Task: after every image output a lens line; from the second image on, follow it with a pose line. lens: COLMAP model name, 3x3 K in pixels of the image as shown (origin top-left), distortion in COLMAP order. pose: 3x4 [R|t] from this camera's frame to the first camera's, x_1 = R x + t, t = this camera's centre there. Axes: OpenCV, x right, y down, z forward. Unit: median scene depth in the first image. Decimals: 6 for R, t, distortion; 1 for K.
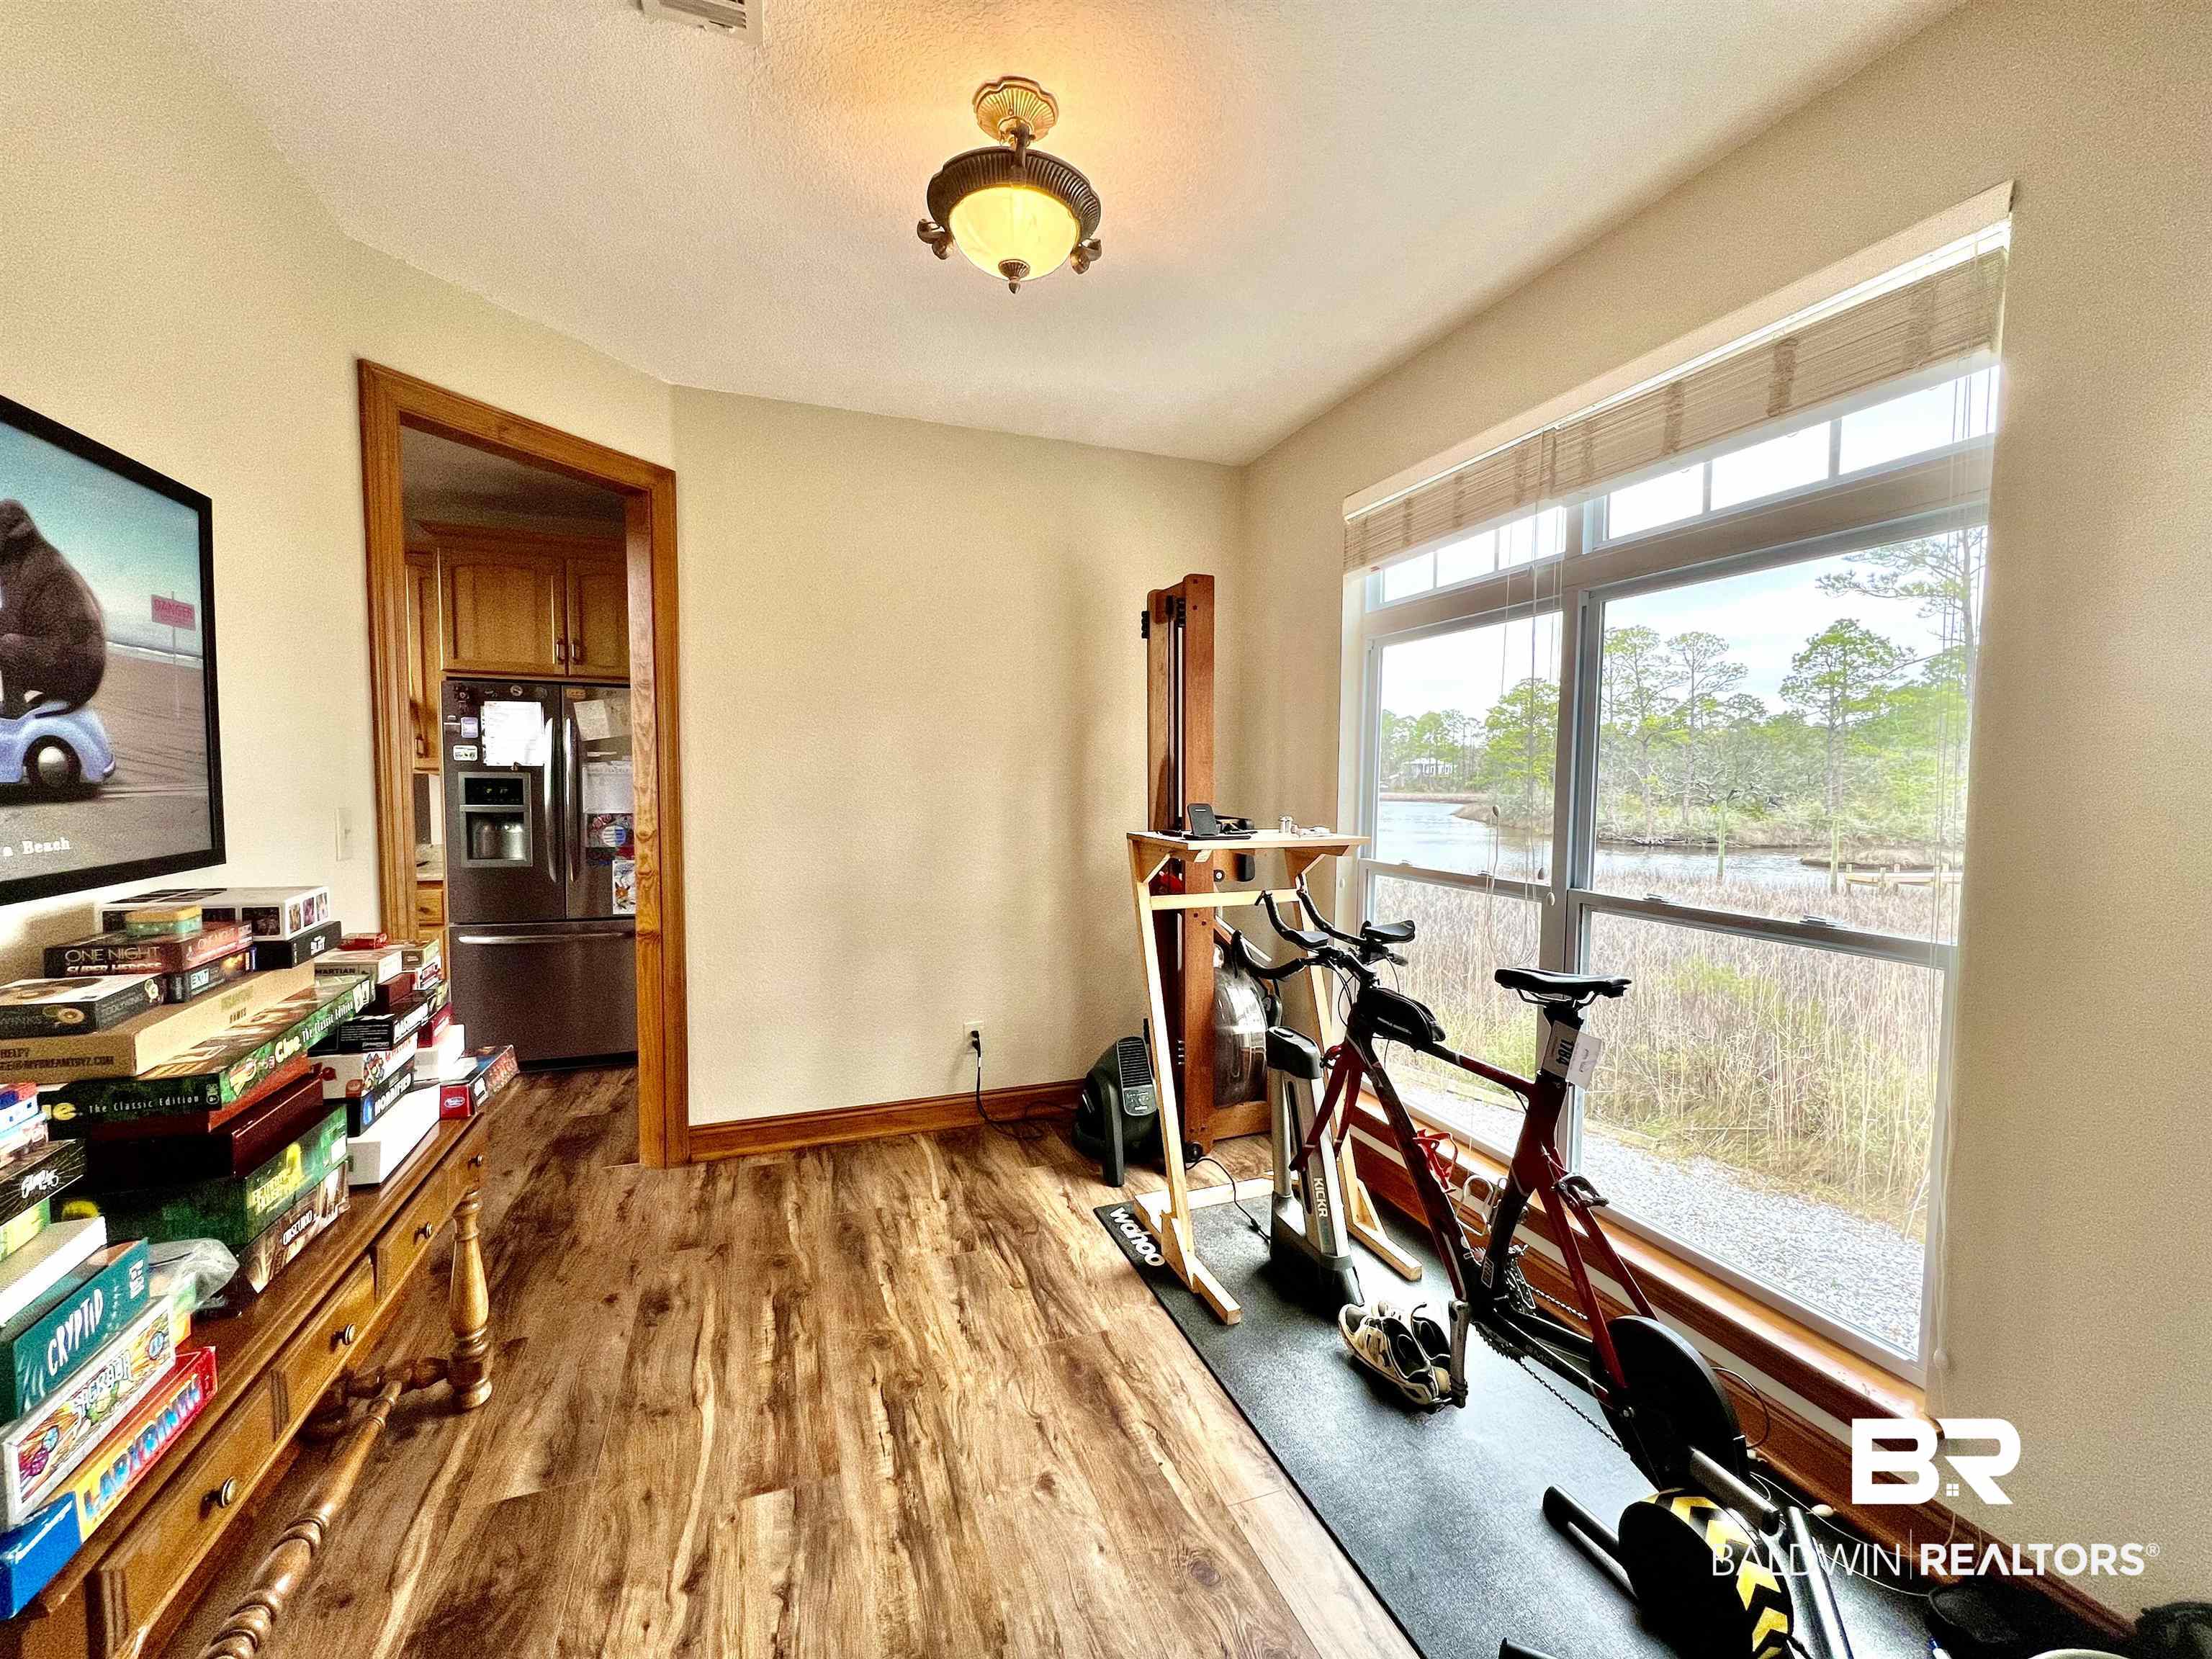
lens RADIAL K [[906.3, 0, 1098.7], [0, 906.3, 829.5], [0, 0, 1]] dist [-0.000348, -0.000232]
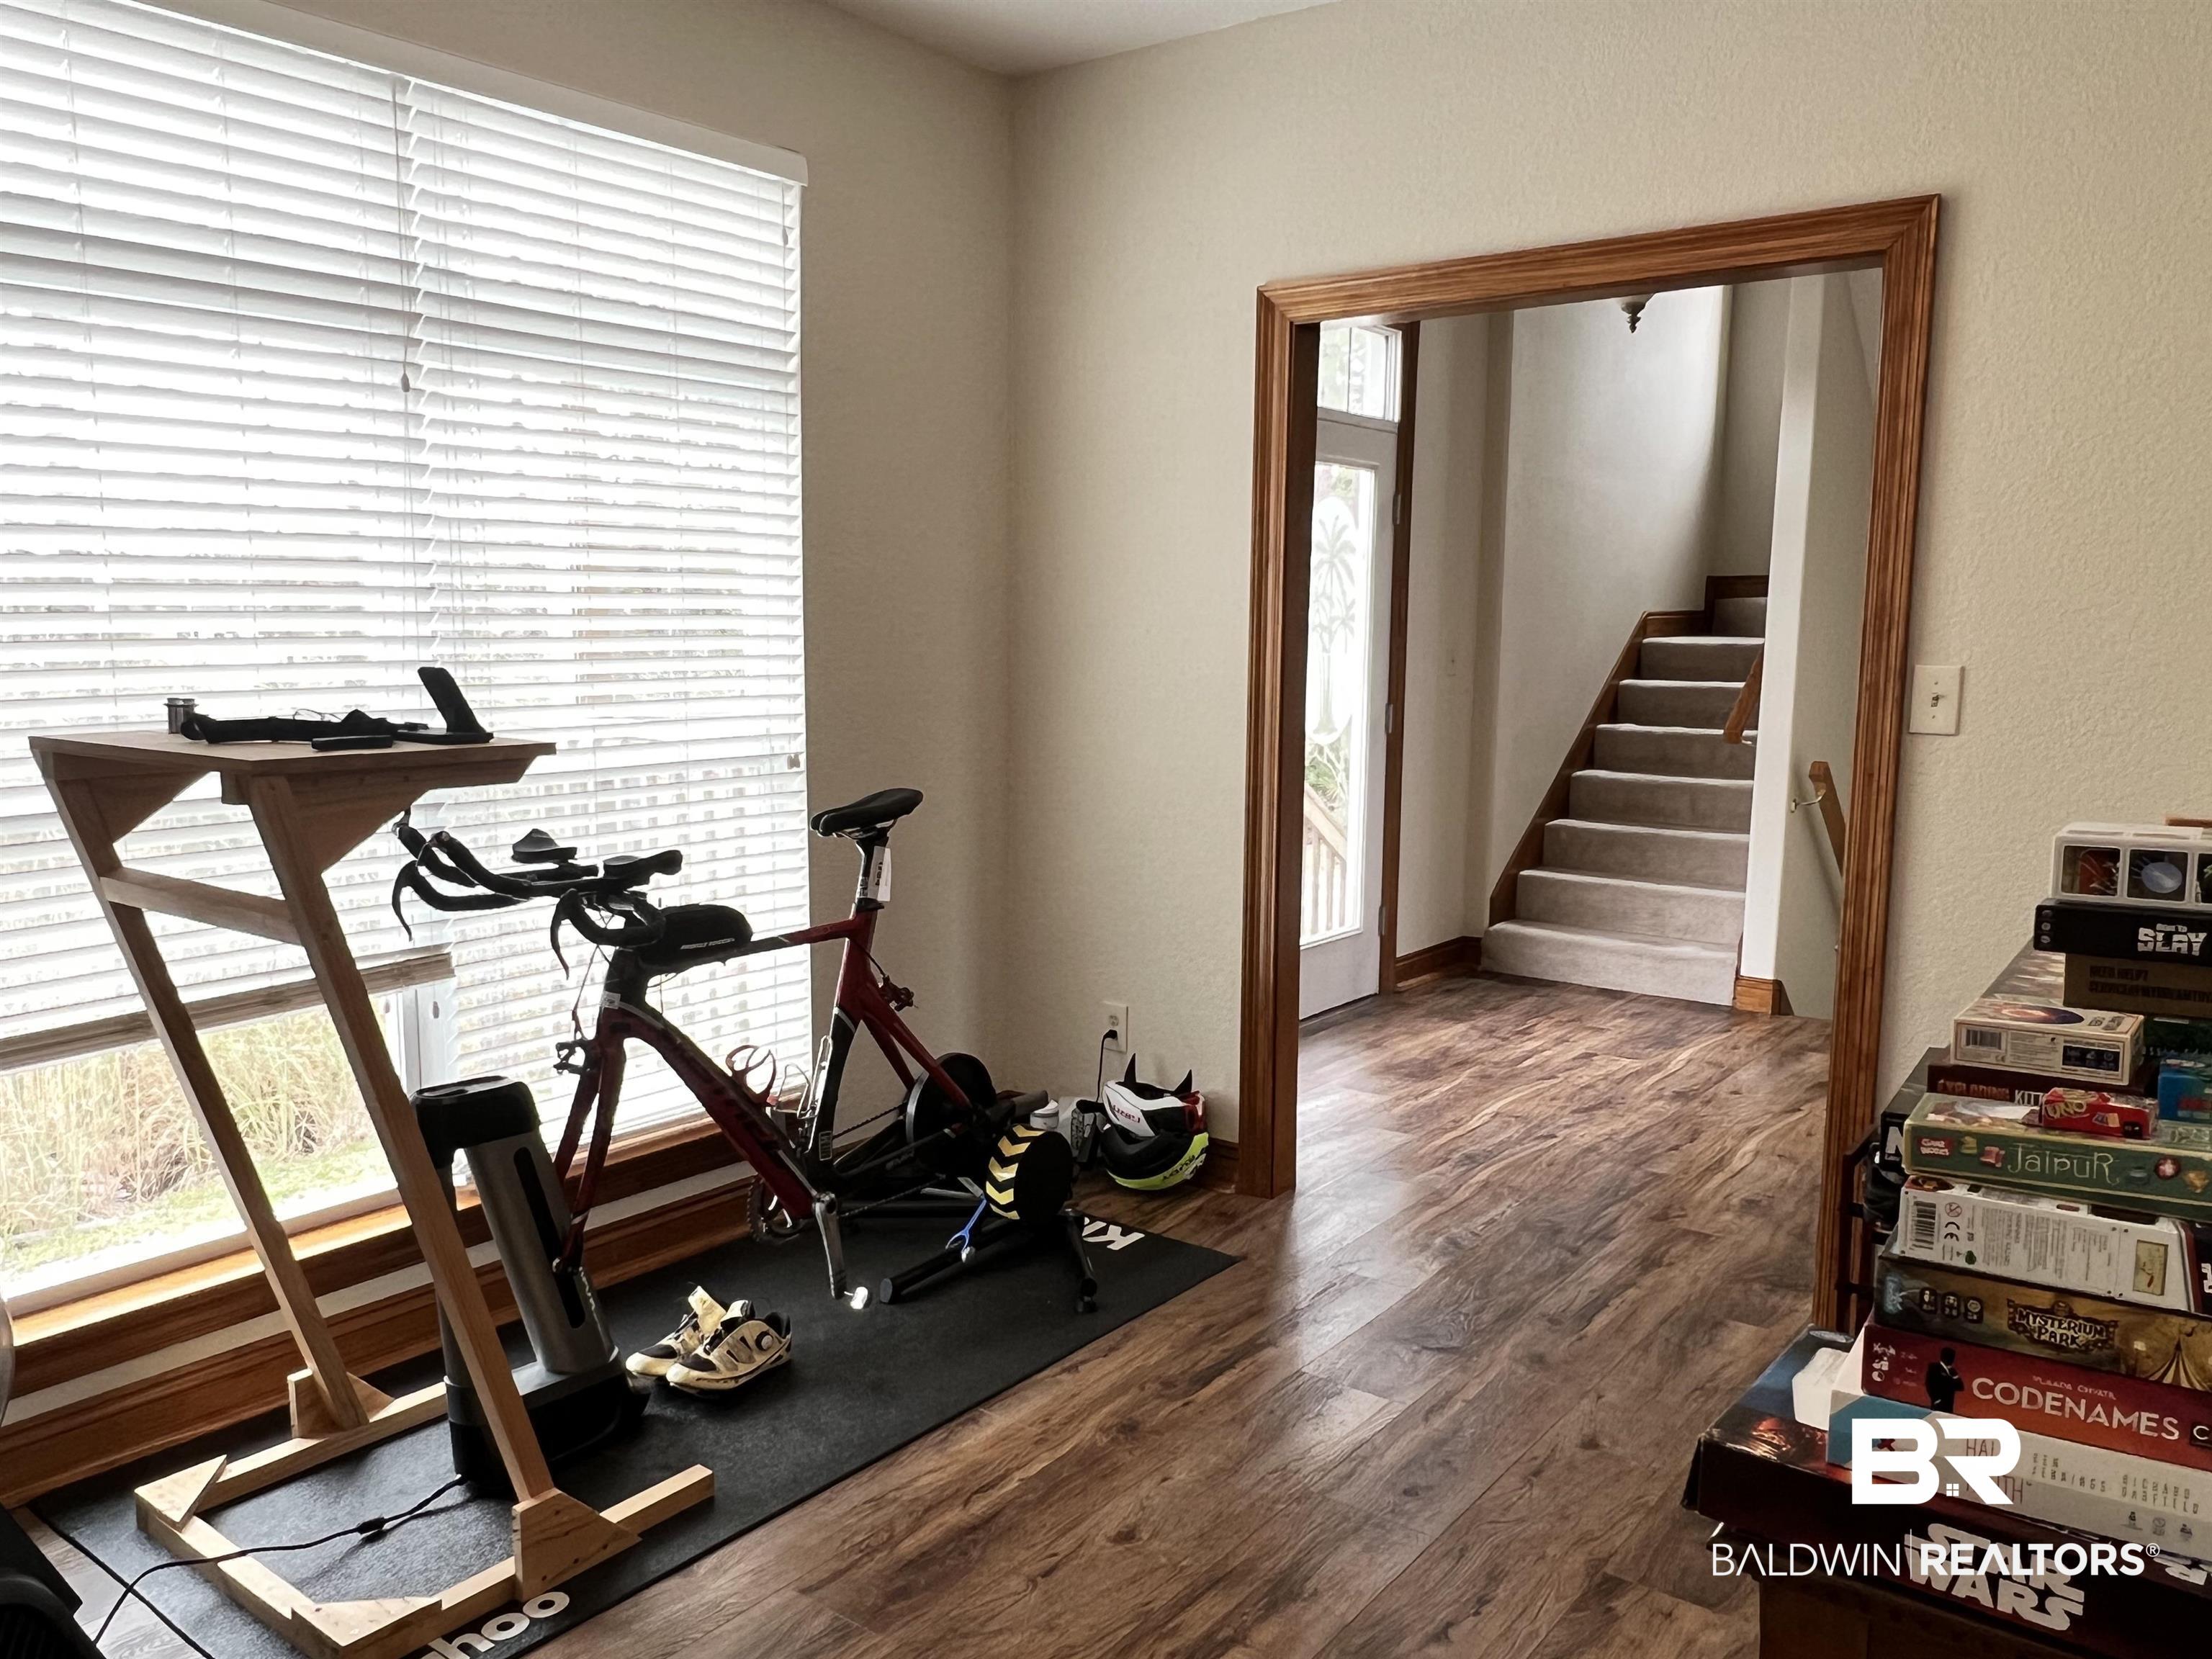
lens RADIAL K [[1654.1, 0, 1106.0], [0, 1654.1, 829.5], [0, 0, 1]] dist [-0.000887, -0.000723]
pose [[-0.531816, -0.129286, 0.836933, -1.148164], [0.042452, 0.982966, 0.178820, -0.125455], [-0.845795, 0.130629, -0.517268, 1.657591]]
